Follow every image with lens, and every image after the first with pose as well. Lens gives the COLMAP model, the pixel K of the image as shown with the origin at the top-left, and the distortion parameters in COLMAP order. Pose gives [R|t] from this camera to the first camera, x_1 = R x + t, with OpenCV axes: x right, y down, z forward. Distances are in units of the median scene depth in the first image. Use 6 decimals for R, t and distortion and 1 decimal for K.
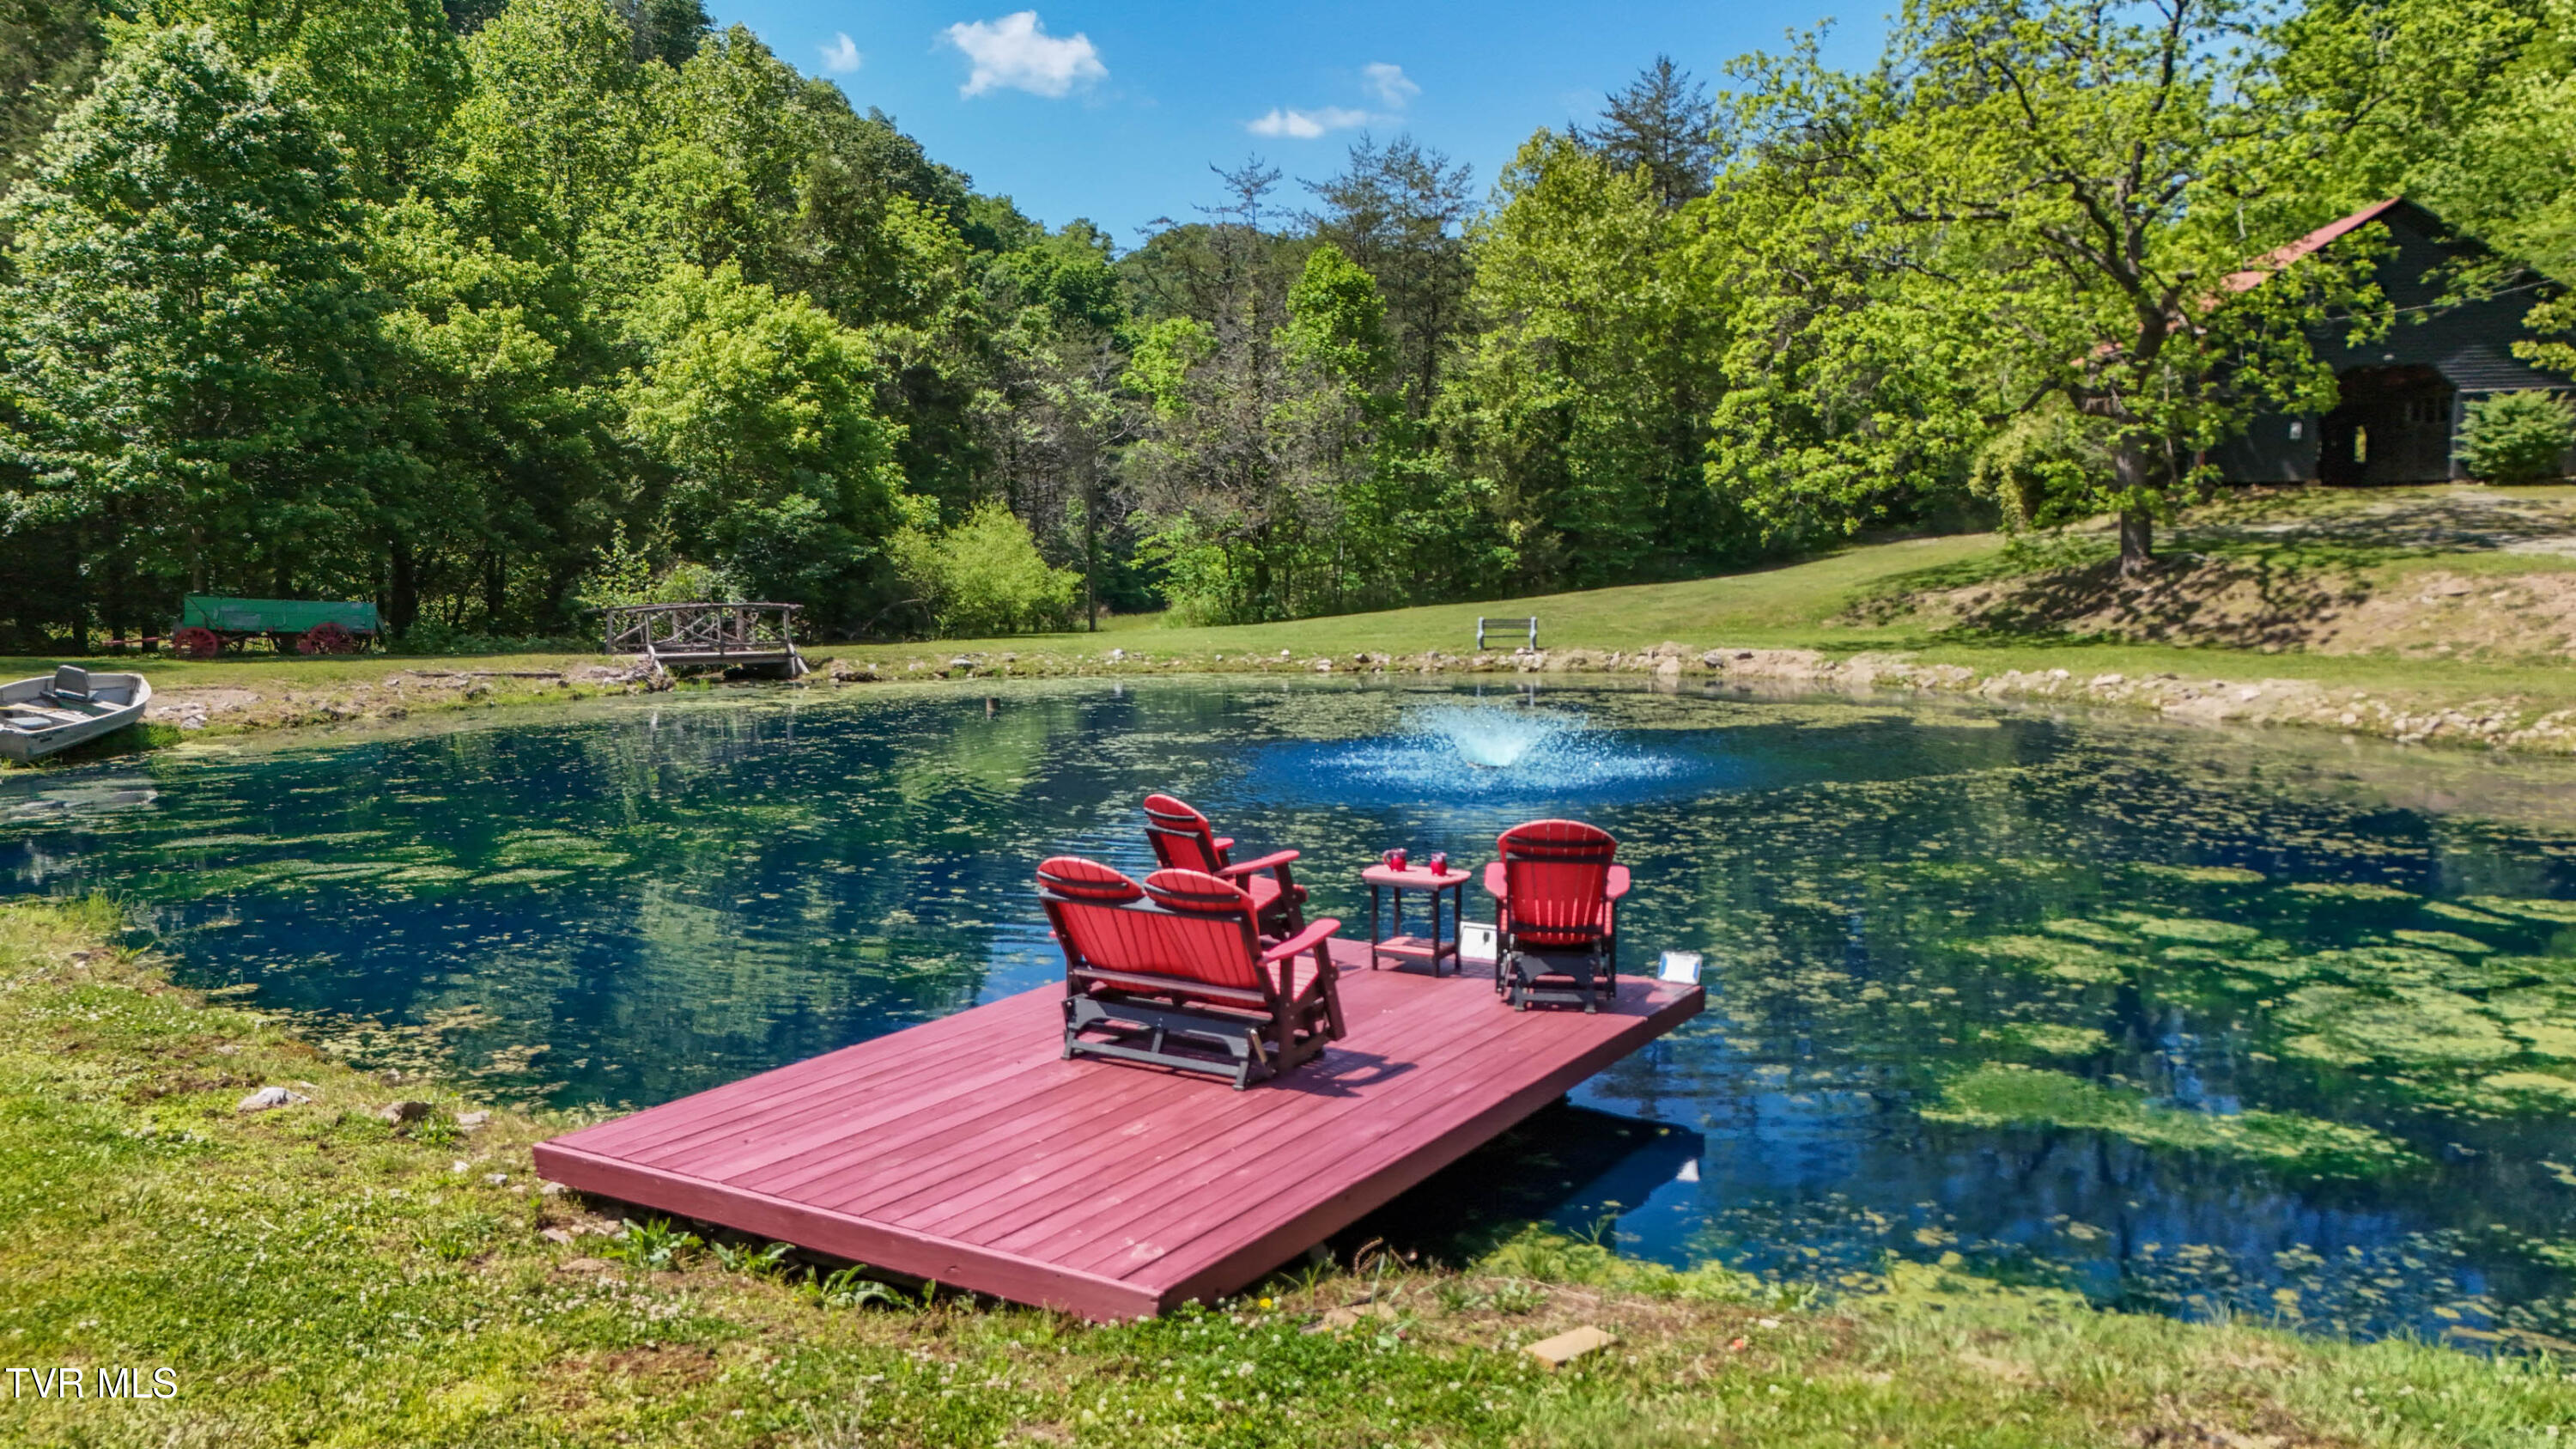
lens RADIAL K [[1918.7, 0, 1288.0], [0, 1918.7, 724.5], [0, 0, 1]] dist [0.035467, -0.003906]
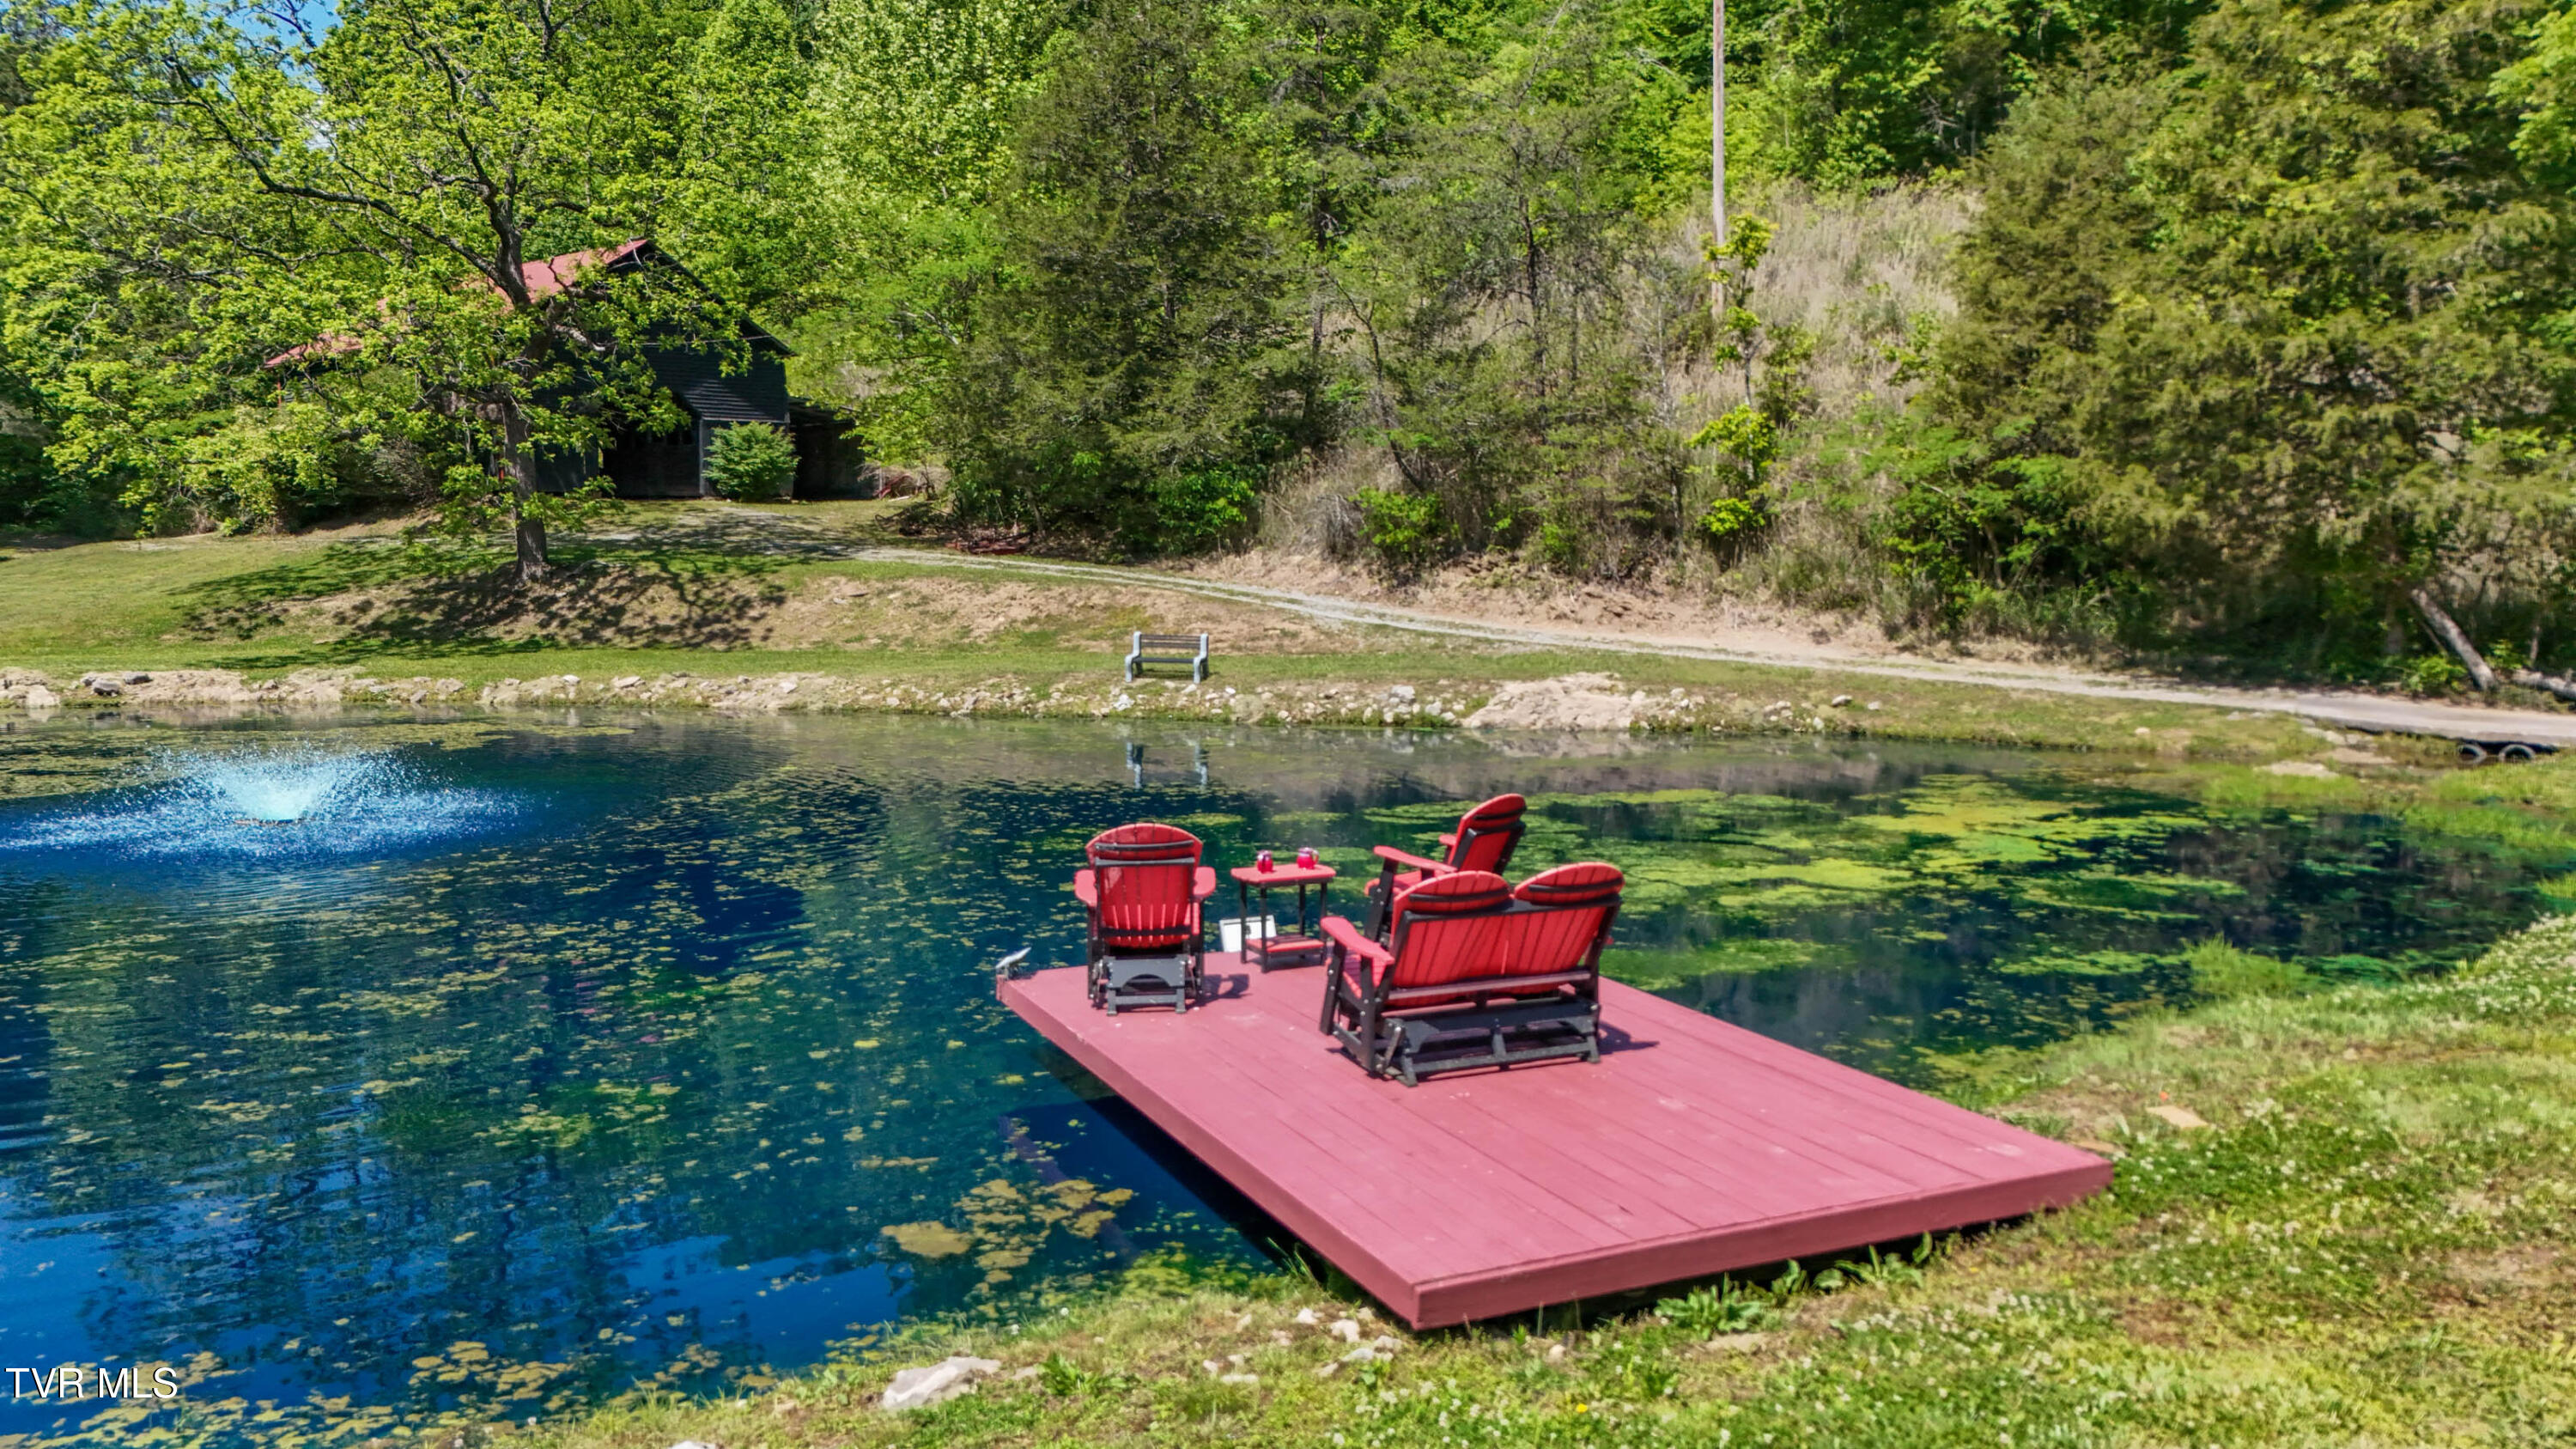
lens RADIAL K [[1883.5, 0, 1325.9], [0, 1883.5, 724.2], [0, 0, 1]] dist [0.110206, -0.111845]
pose [[0.545203, -0.075927, 0.834858, -0.195045], [0.077061, 0.996212, 0.040277, -0.010880], [-0.834755, 0.042376, 0.548989, 0.104421]]
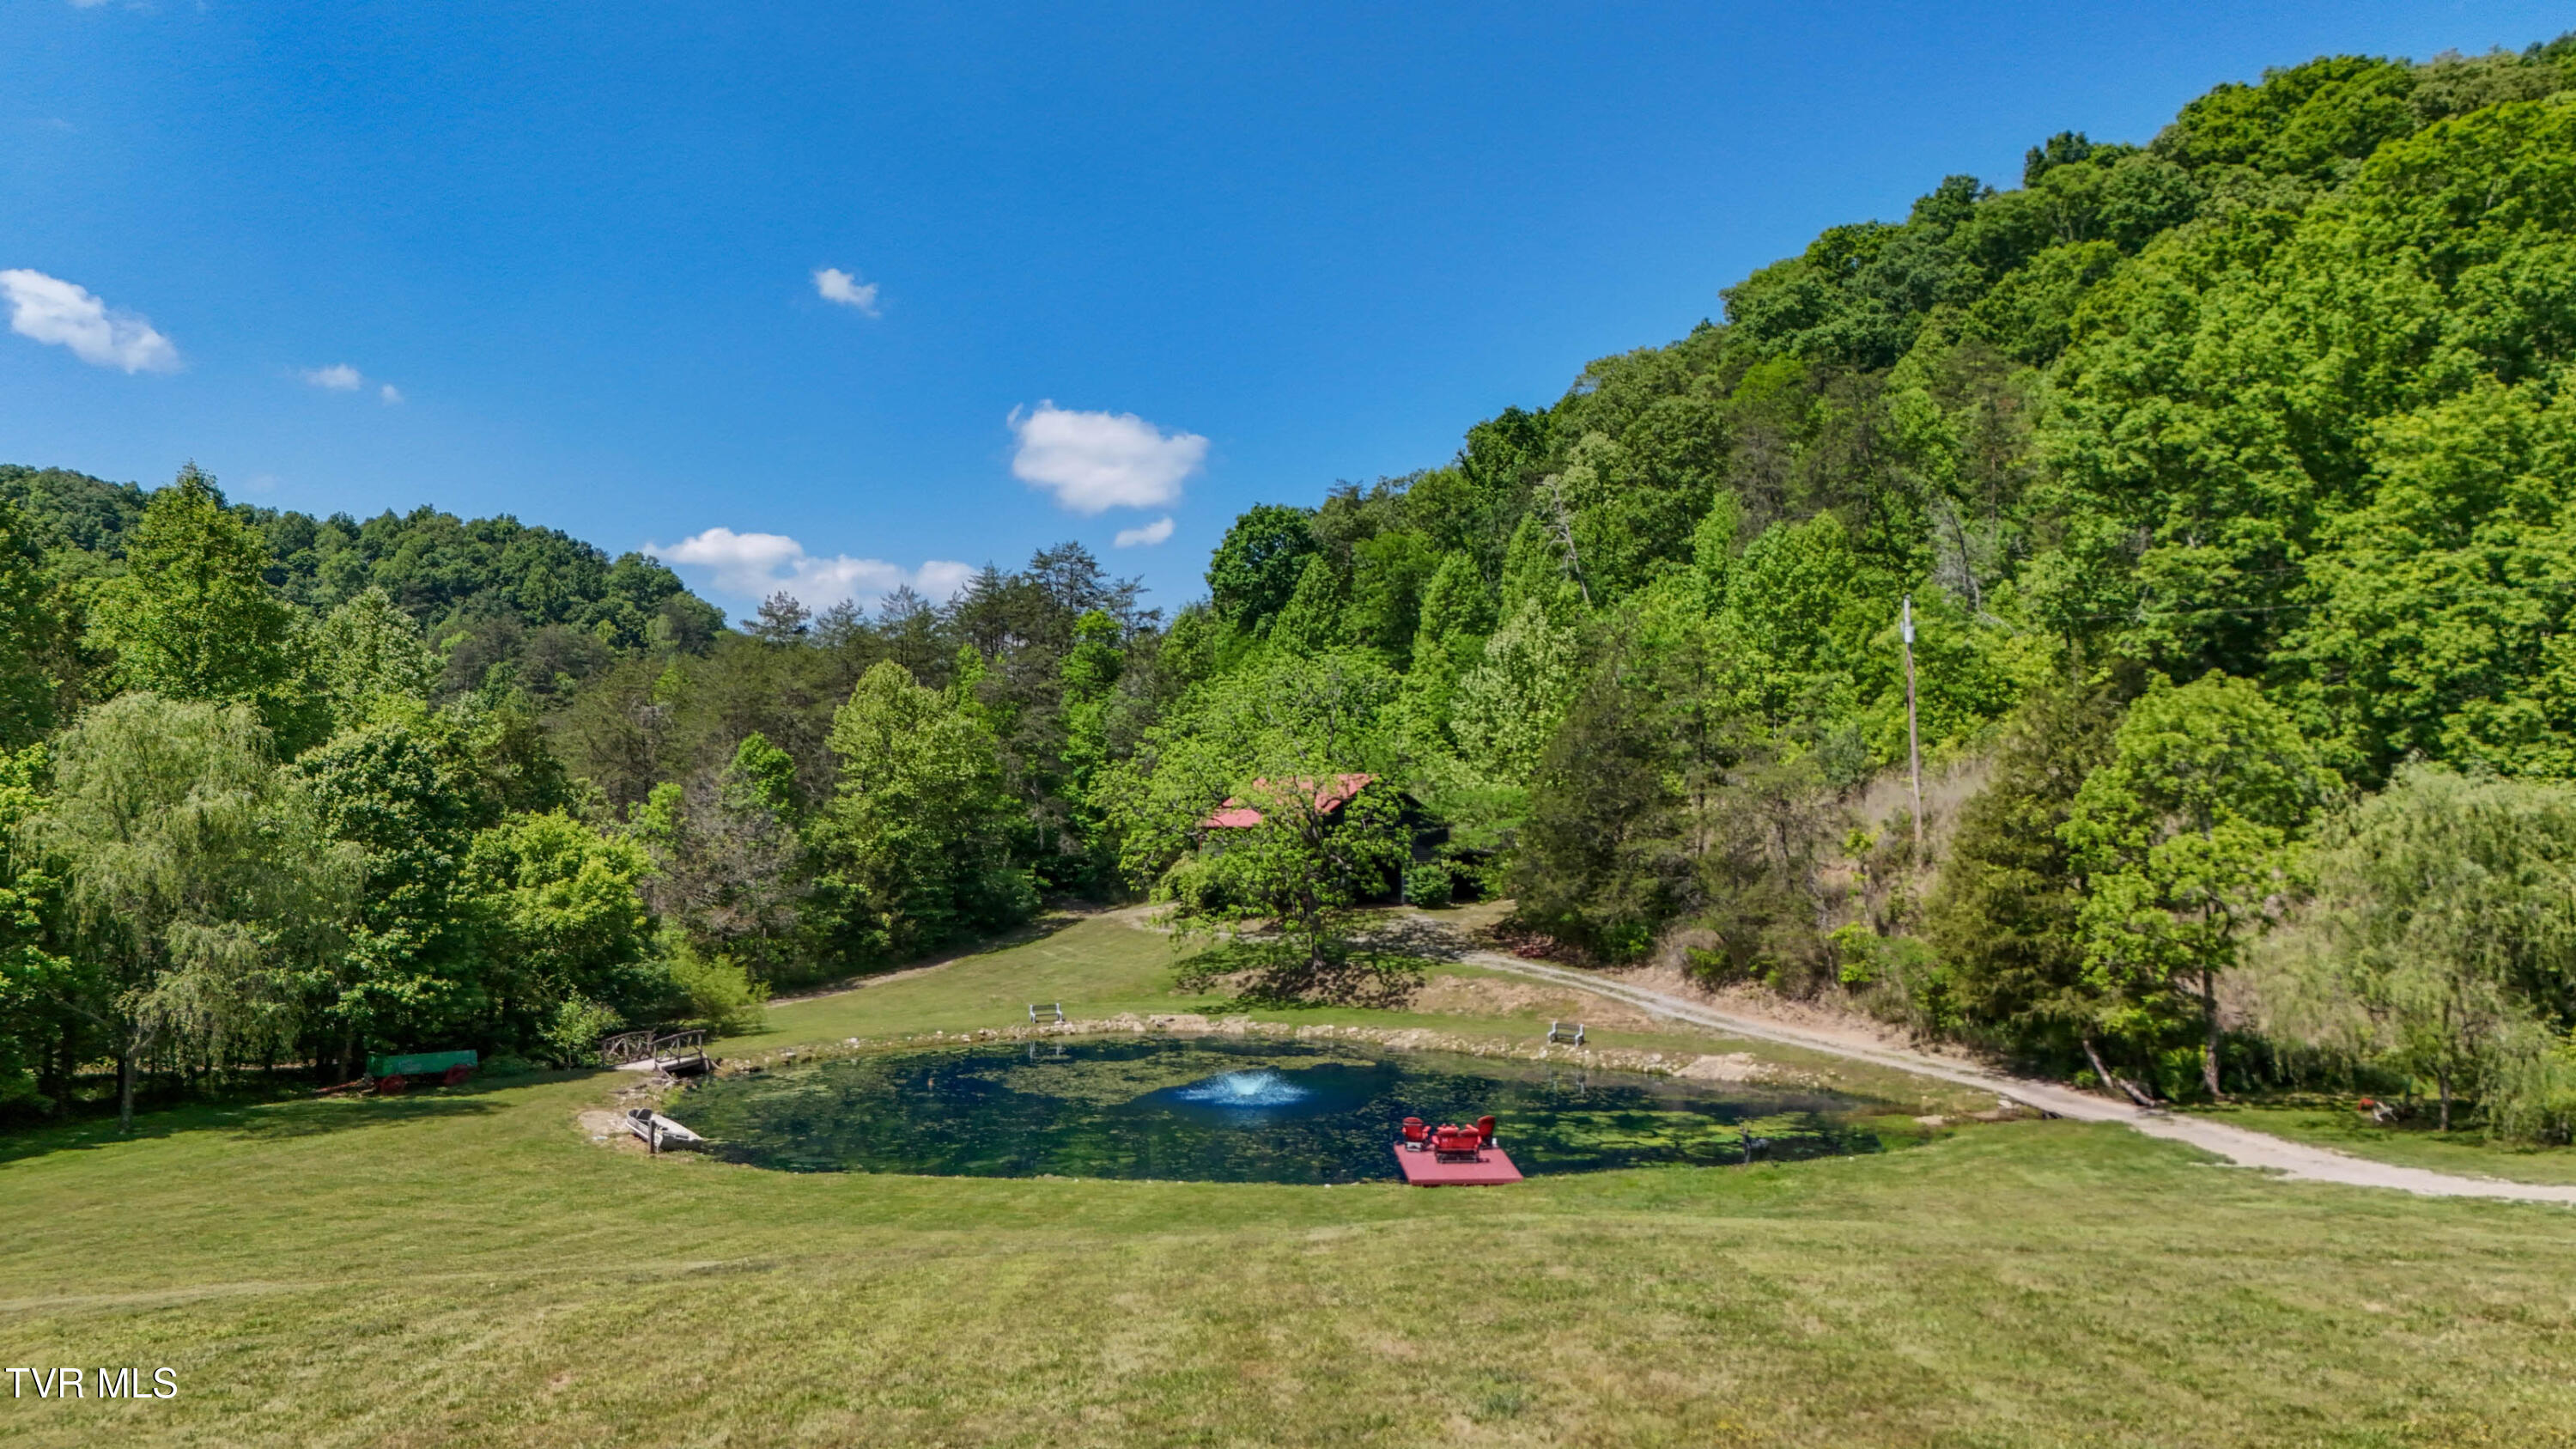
lens RADIAL K [[1883.5, 0, 1325.9], [0, 1883.5, 724.2], [0, 0, 1]] dist [0.110206, -0.111845]
pose [[0.822421, 0.019397, 0.568549, -0.820281], [0.053750, 0.992298, -0.111605, -0.120418], [-0.566335, 0.122345, 0.815044, -0.824272]]
